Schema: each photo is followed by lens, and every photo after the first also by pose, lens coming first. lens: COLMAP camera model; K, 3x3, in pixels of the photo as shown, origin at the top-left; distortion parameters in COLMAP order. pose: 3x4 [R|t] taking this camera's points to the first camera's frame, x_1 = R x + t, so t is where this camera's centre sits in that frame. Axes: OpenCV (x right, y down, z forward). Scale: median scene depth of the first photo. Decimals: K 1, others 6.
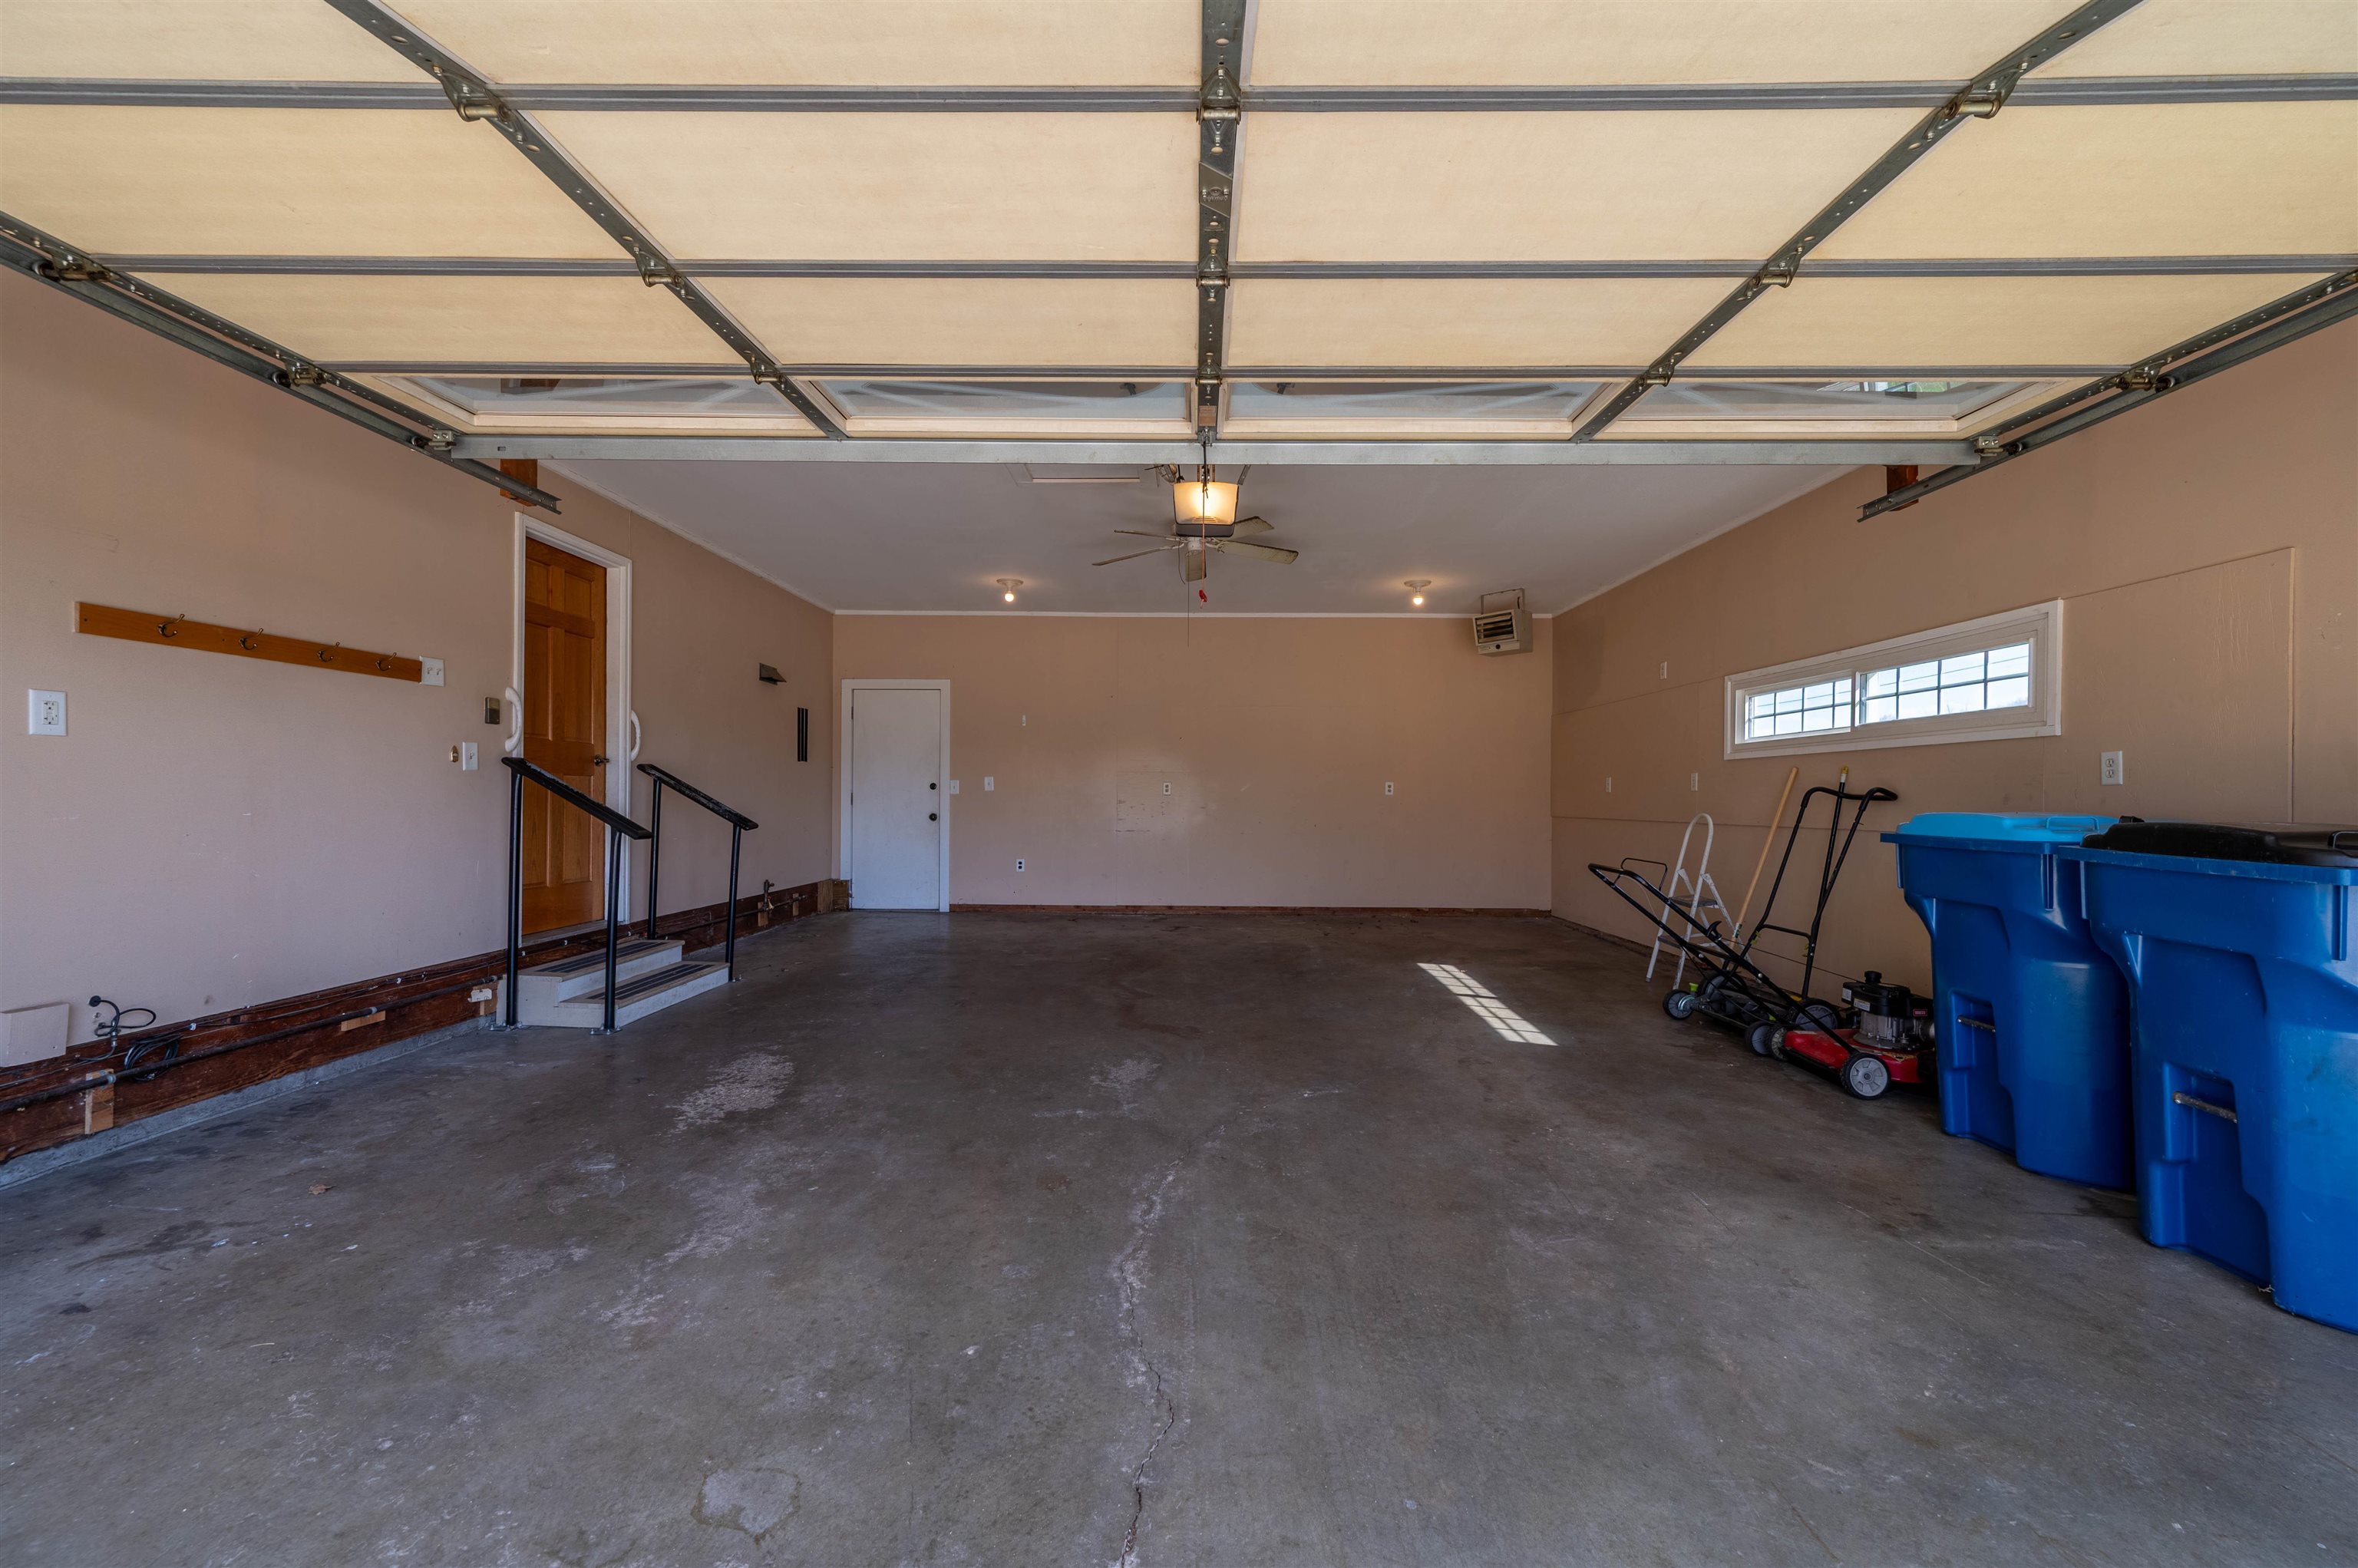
lens RADIAL K [[924.8, 0, 1183.2], [0, 924.8, 786.9], [0, 0, 1]] dist [0.000170, 0.000014]
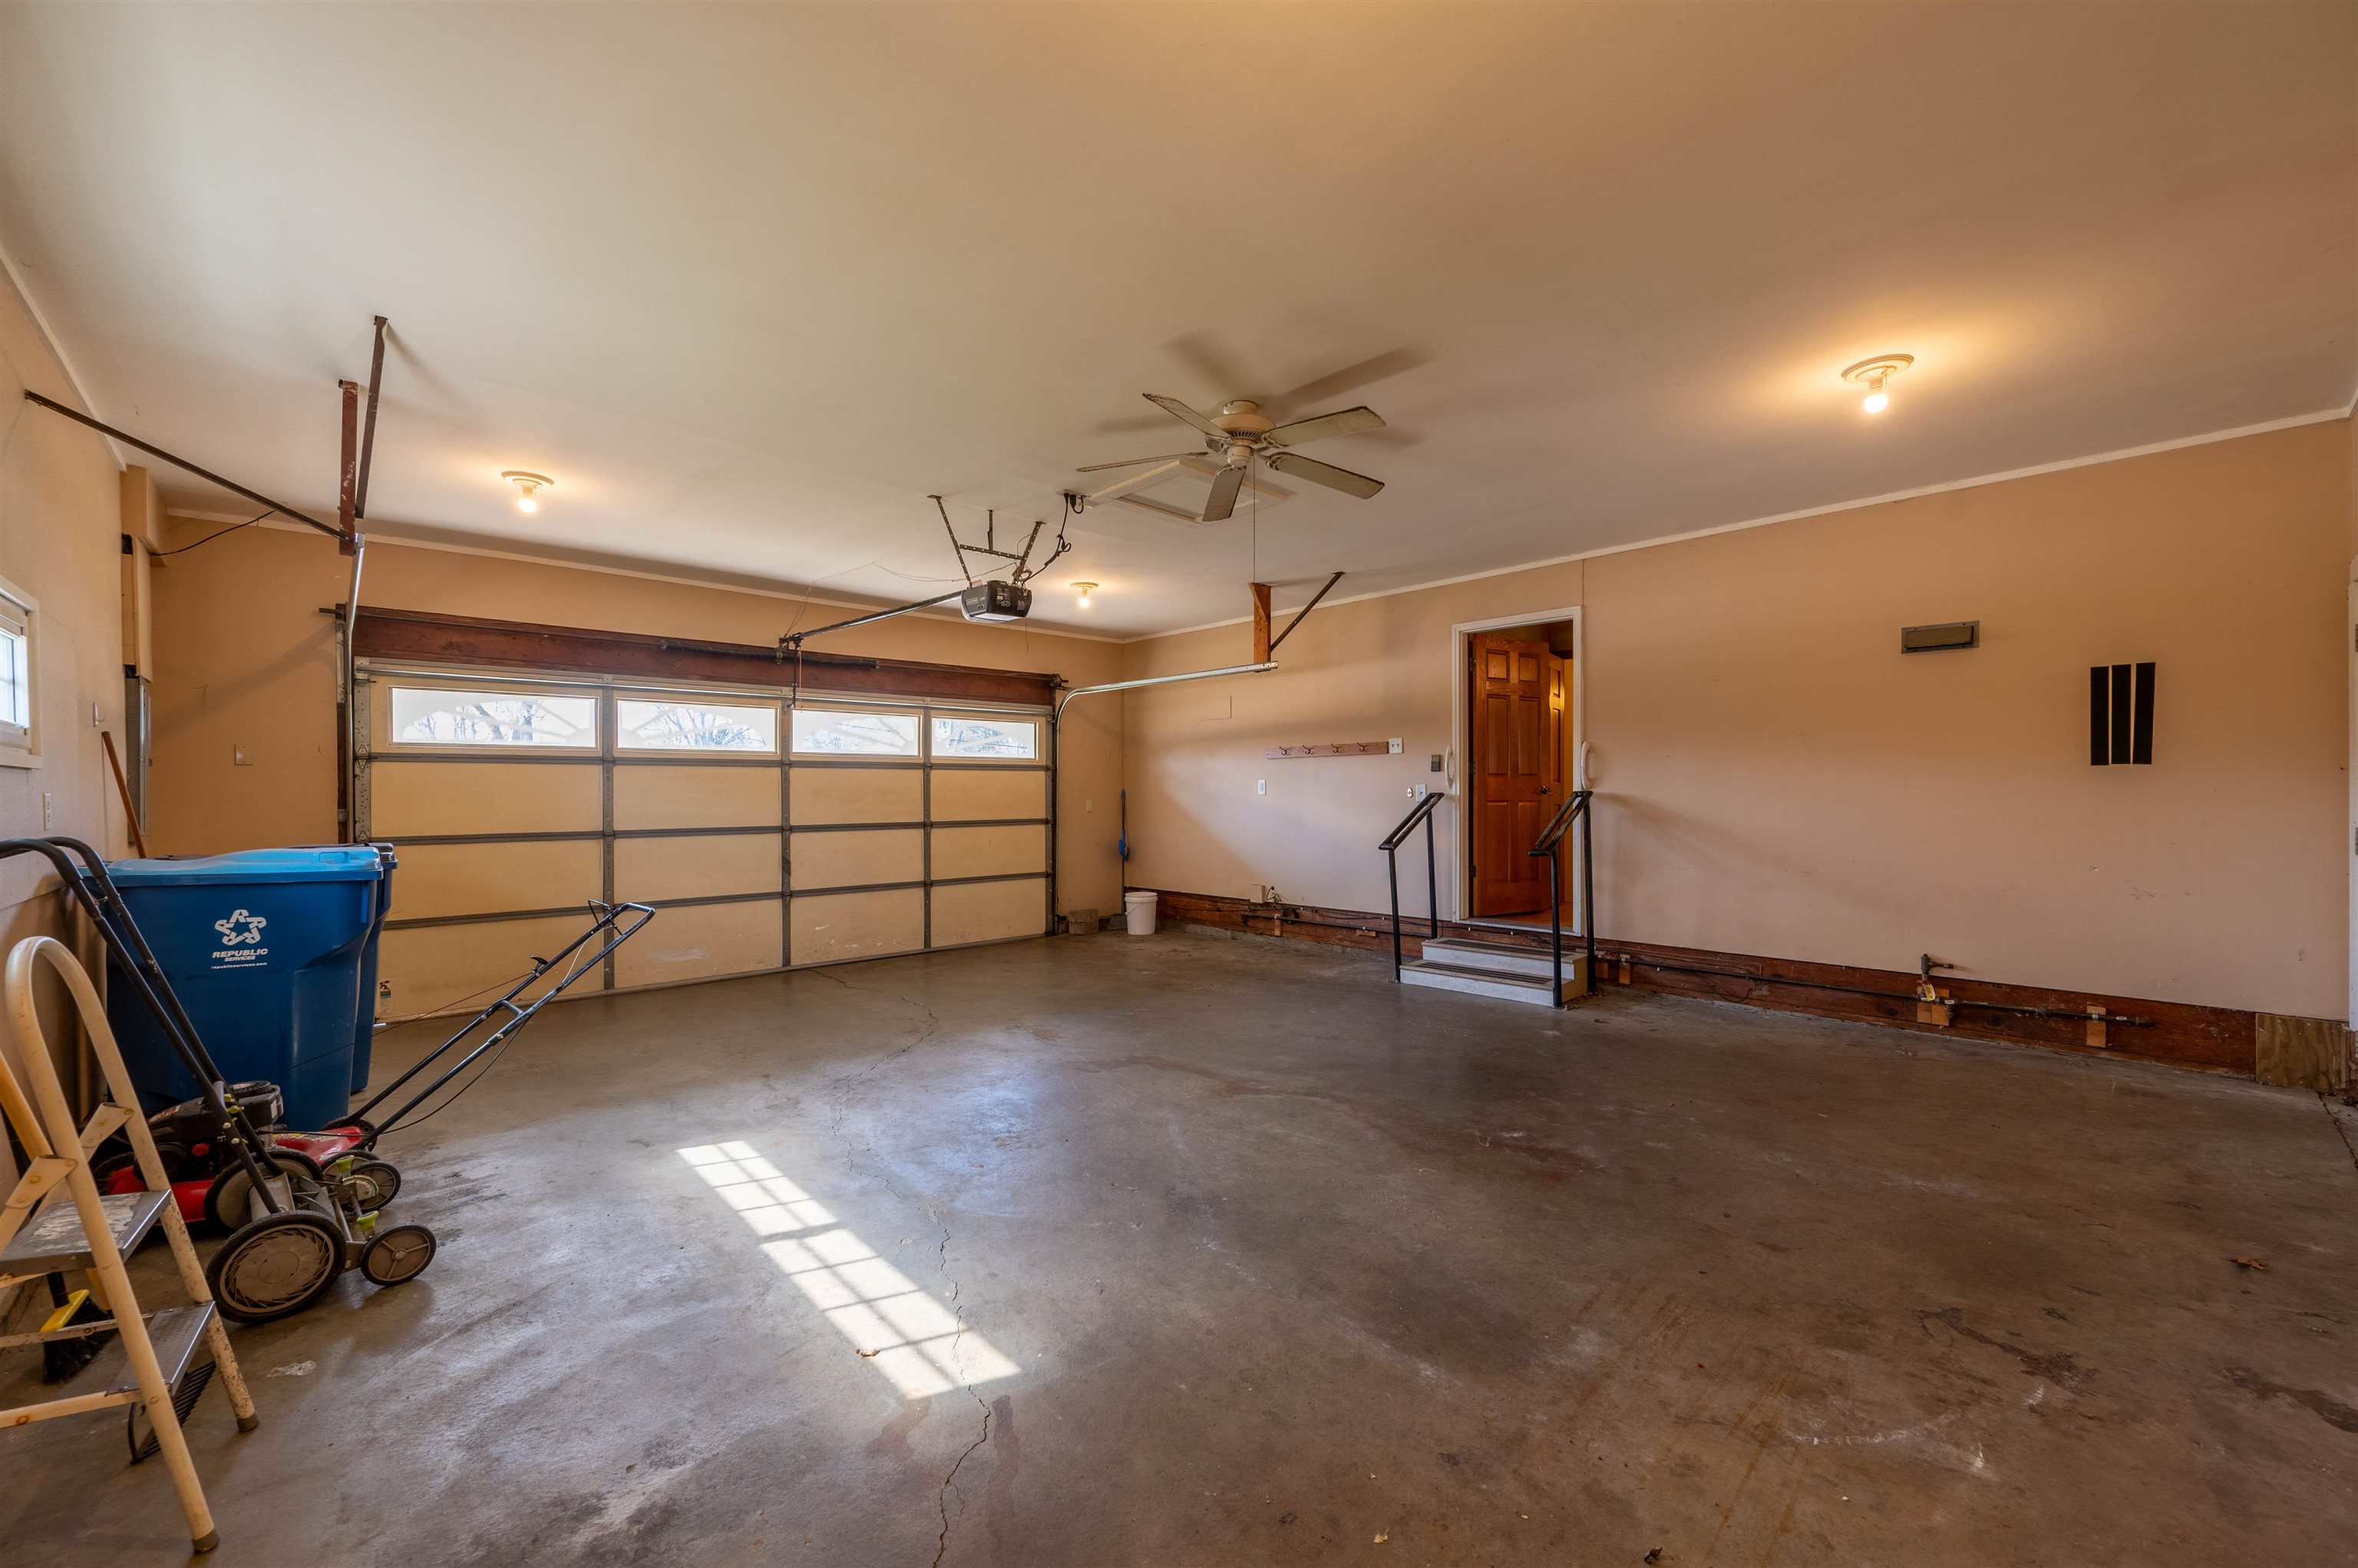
lens RADIAL K [[924.8, 0, 1181.8], [0, 924.8, 798.3], [0, 0, 1]] dist [0.000170, 0.000014]
pose [[-0.723903, -0.007151, -0.689865, 0.626935], [0.002498, 0.999913, -0.012987, -0.004080], [0.689898, -0.011124, -0.723822, 1.831294]]
